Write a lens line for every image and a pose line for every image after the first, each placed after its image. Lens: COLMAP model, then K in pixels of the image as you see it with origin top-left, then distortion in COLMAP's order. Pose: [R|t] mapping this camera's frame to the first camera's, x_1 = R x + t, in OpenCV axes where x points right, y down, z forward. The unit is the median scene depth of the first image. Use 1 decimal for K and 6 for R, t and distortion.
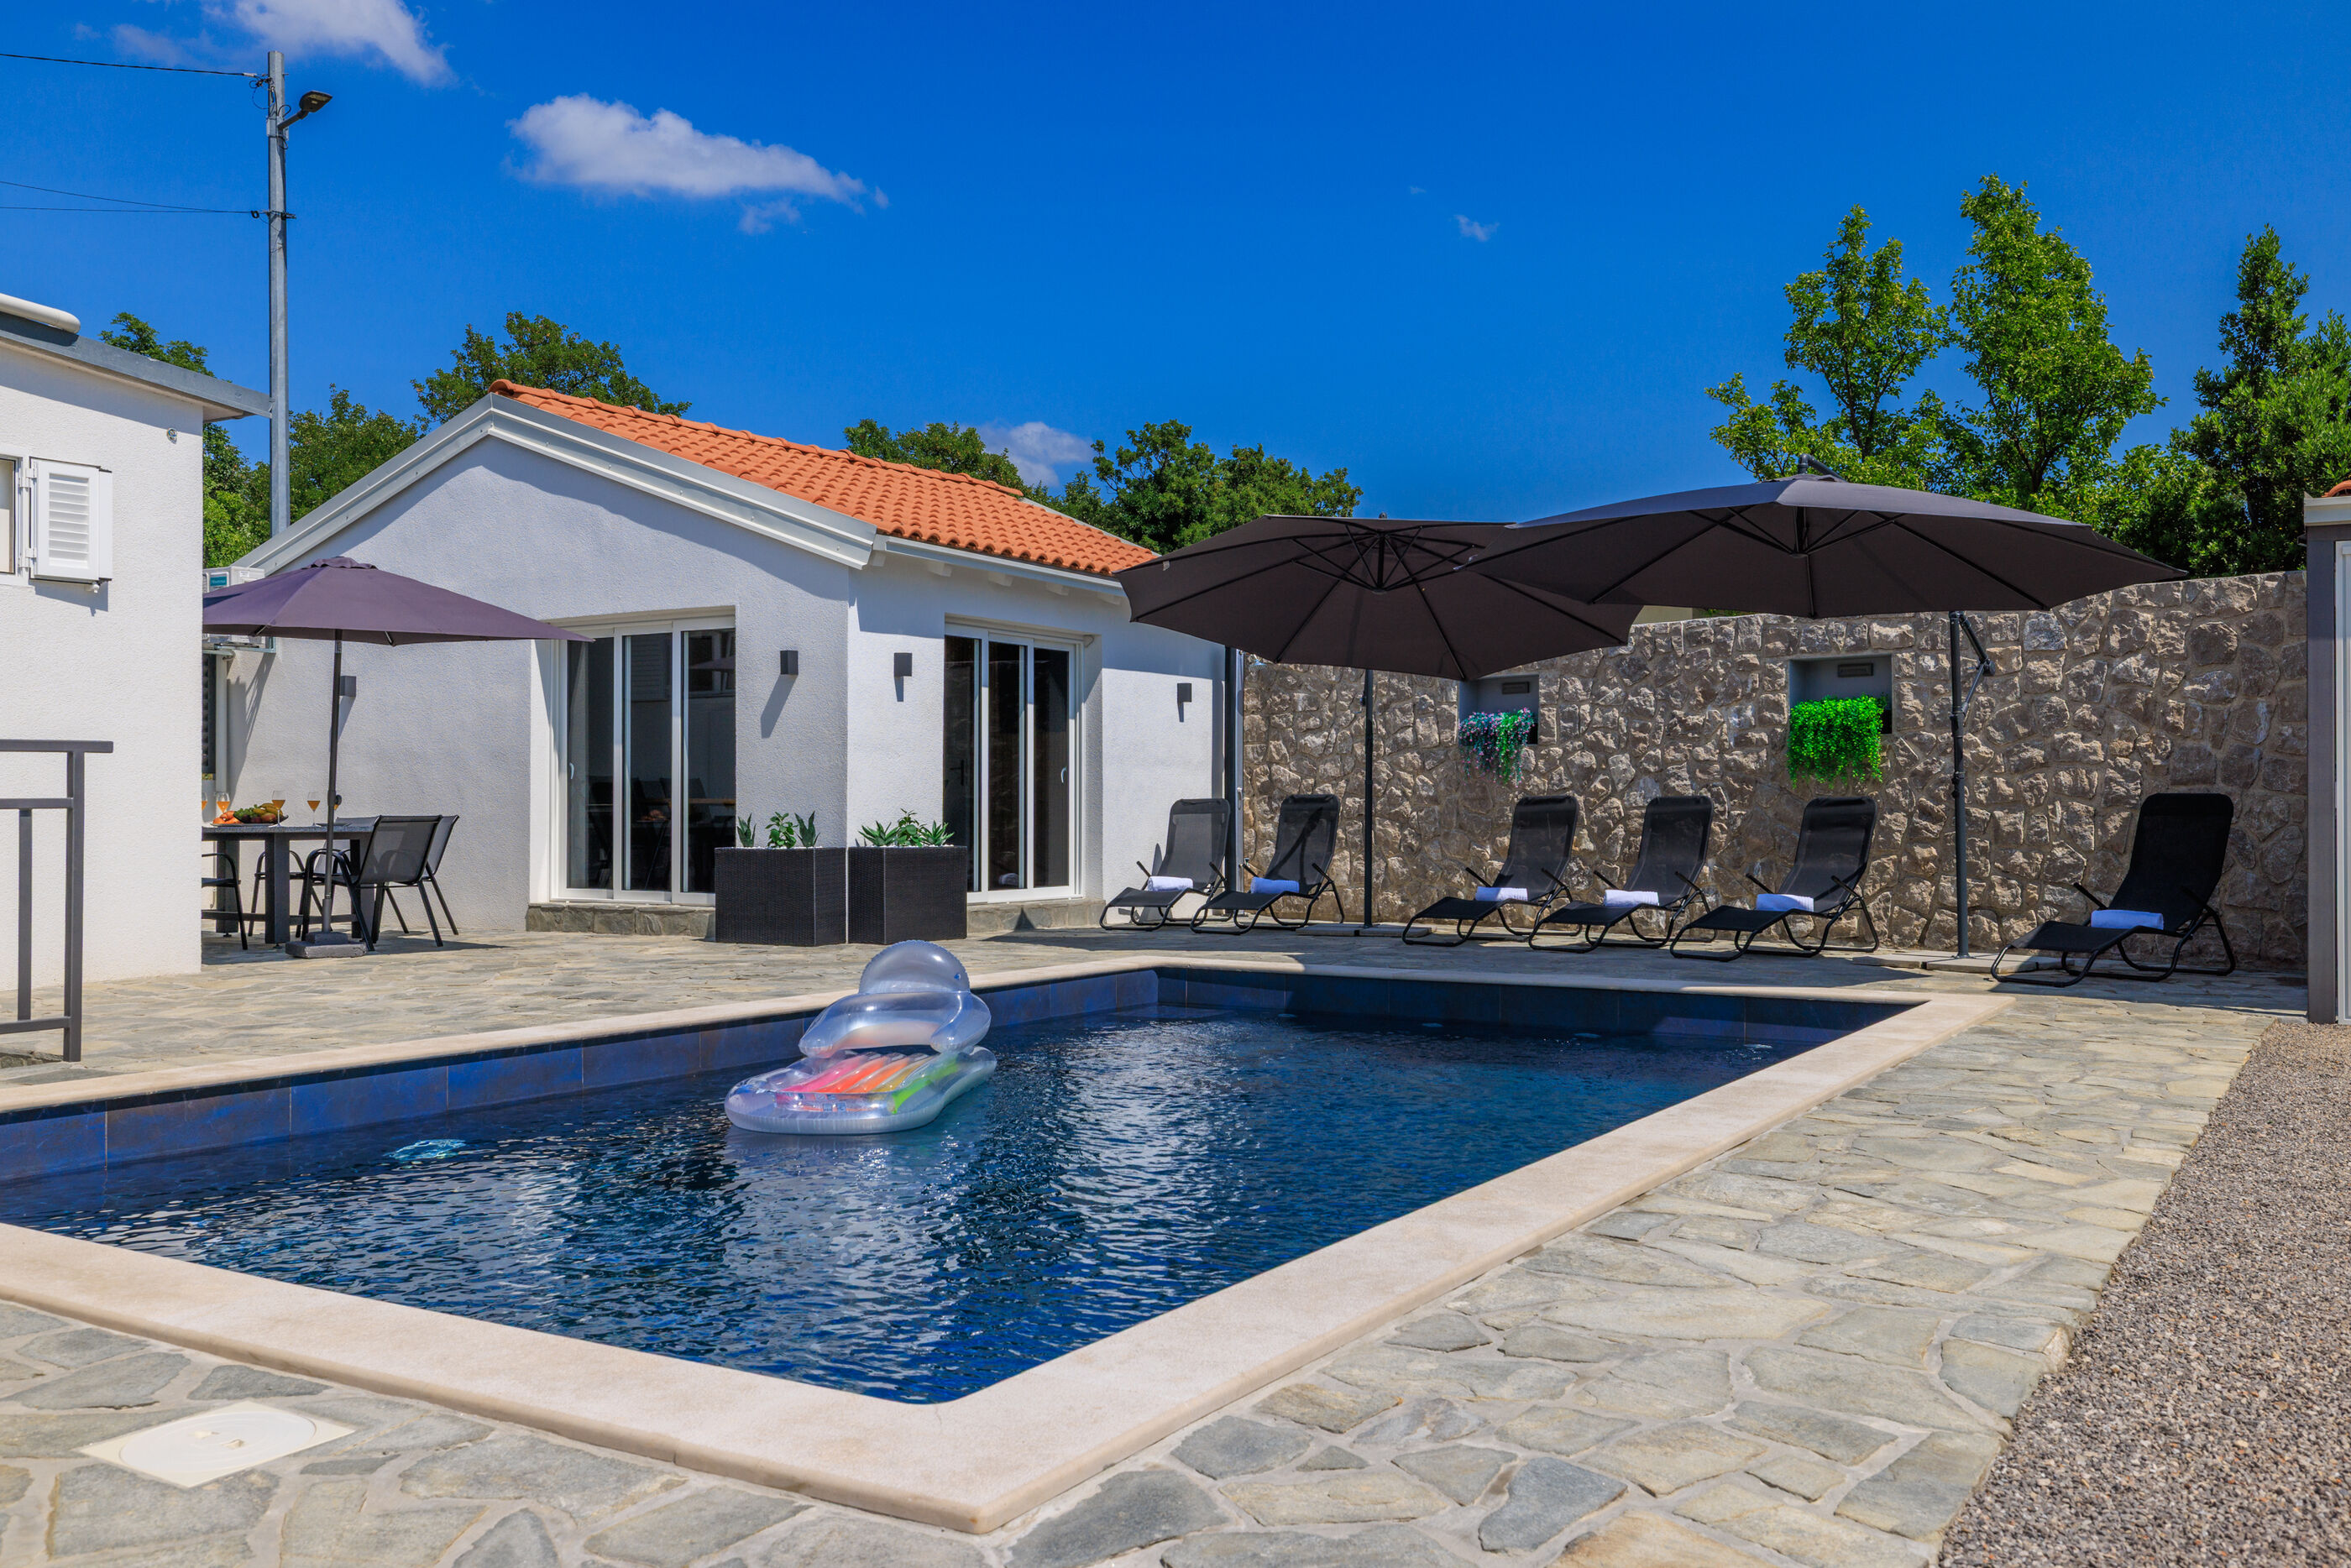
lens RADIAL K [[1979.6, 0, 1159.2], [0, 1979.6, 786.4], [0, 0, 1]] dist [-0.005999, 0.012405]
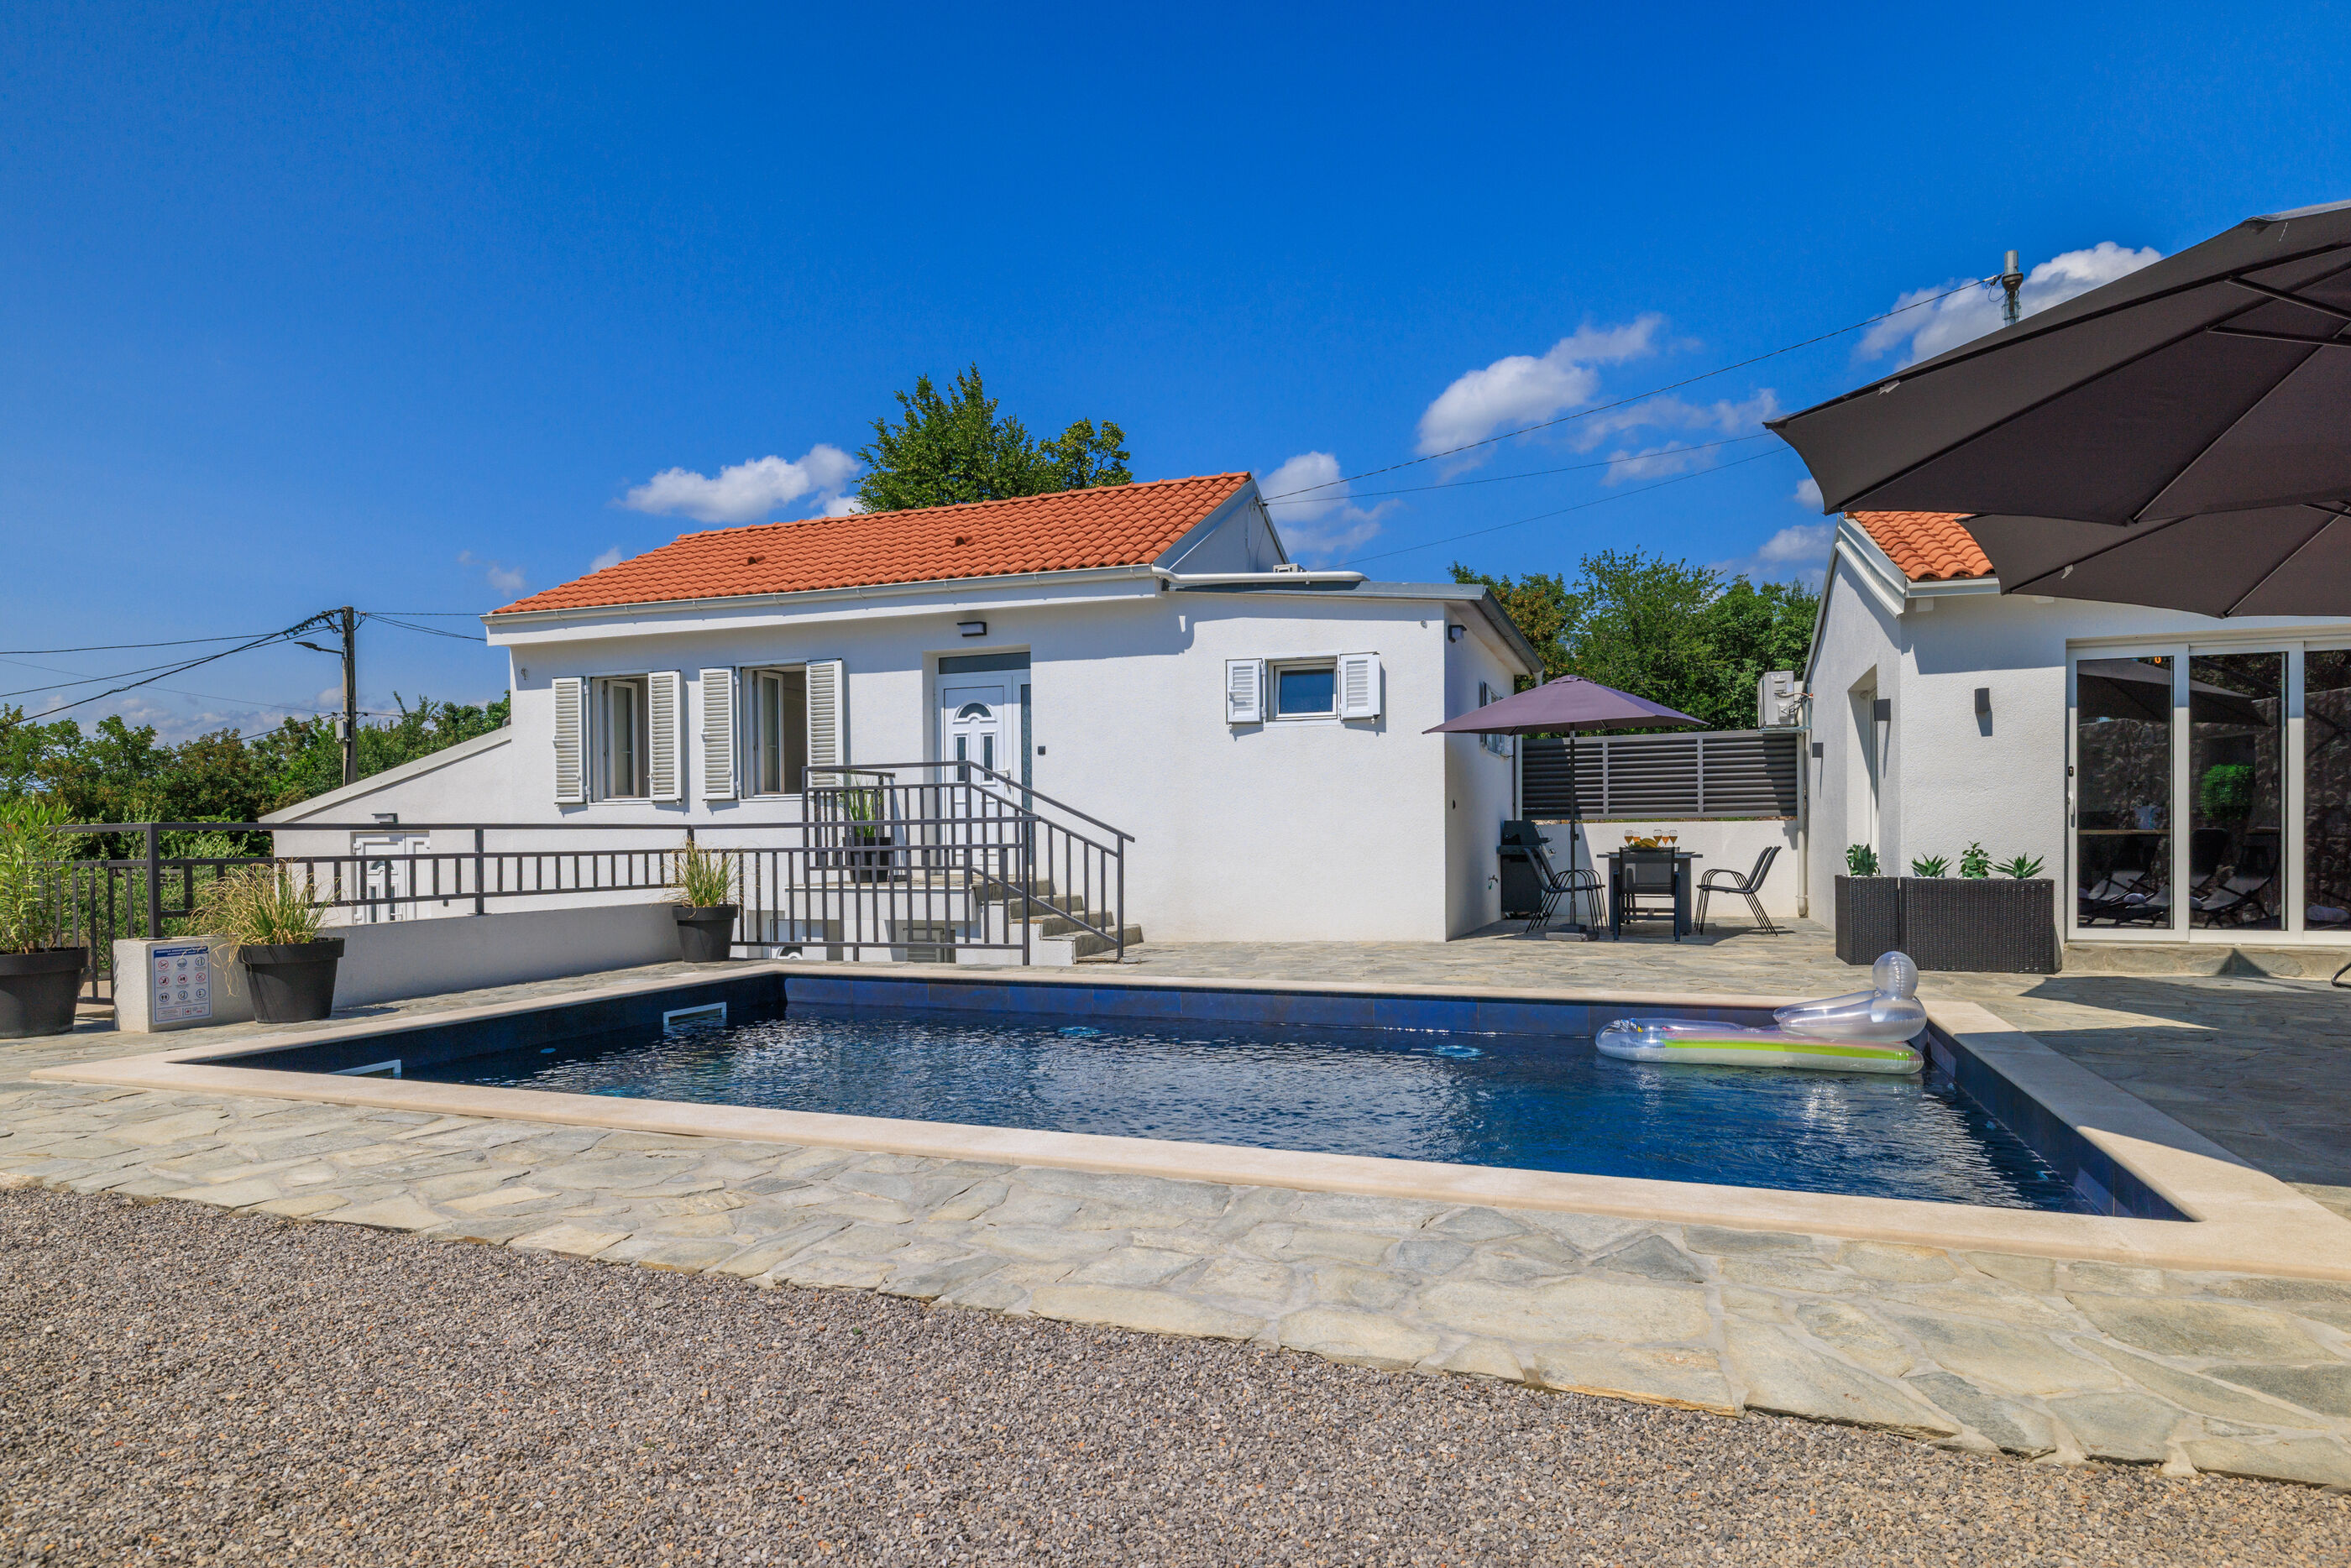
lens RADIAL K [[1331.4, 0, 1164.3], [0, 1331.4, 850.9], [0, 0, 1]] dist [0.000586, 0.000161]
pose [[0.179213, 0.005298, -0.983796, 0.439988], [0.018585, 0.999789, 0.008770, 0.002137], [0.983635, -0.019855, 0.179077, 0.432169]]
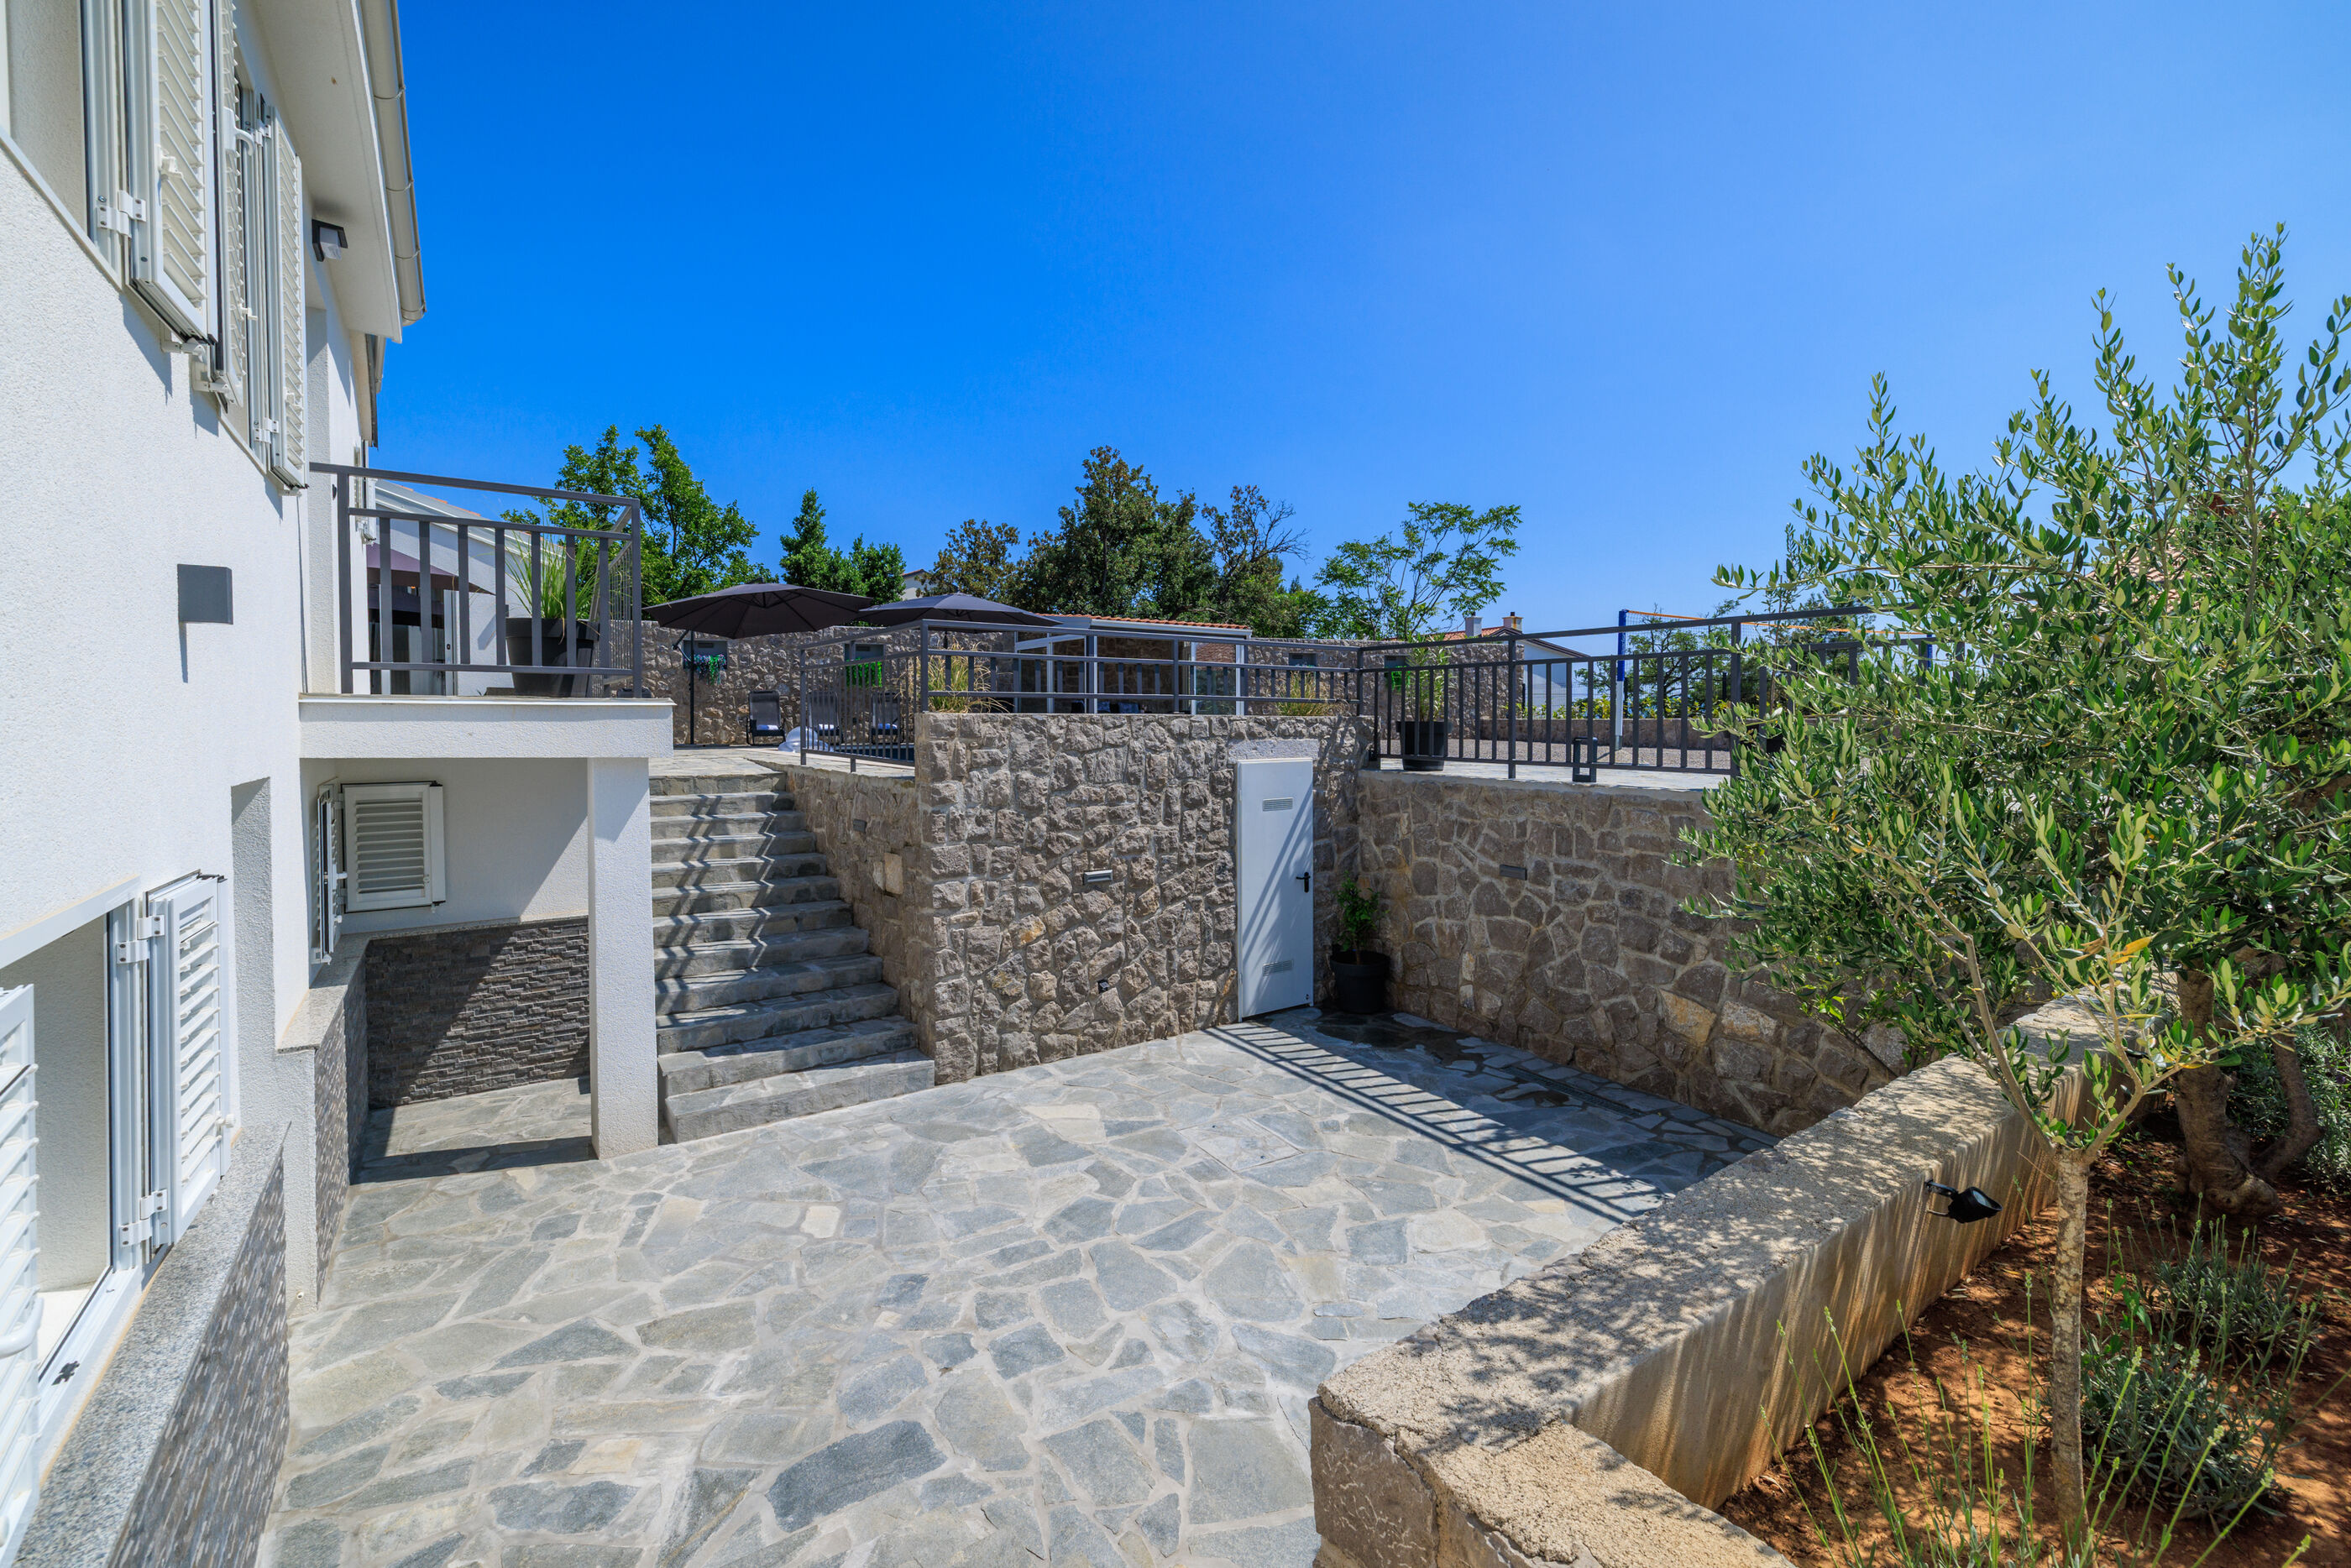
lens RADIAL K [[1006.4, 0, 1176.0], [0, 1006.4, 739.3], [0, 0, 1]] dist [0.003445, 0.000384]
pose [[0.398535, -0.019044, 0.916955, -0.774750], [-0.007370, 0.999686, 0.023966, 0.032848], [-0.917124, -0.016310, 0.398269, -0.003712]]
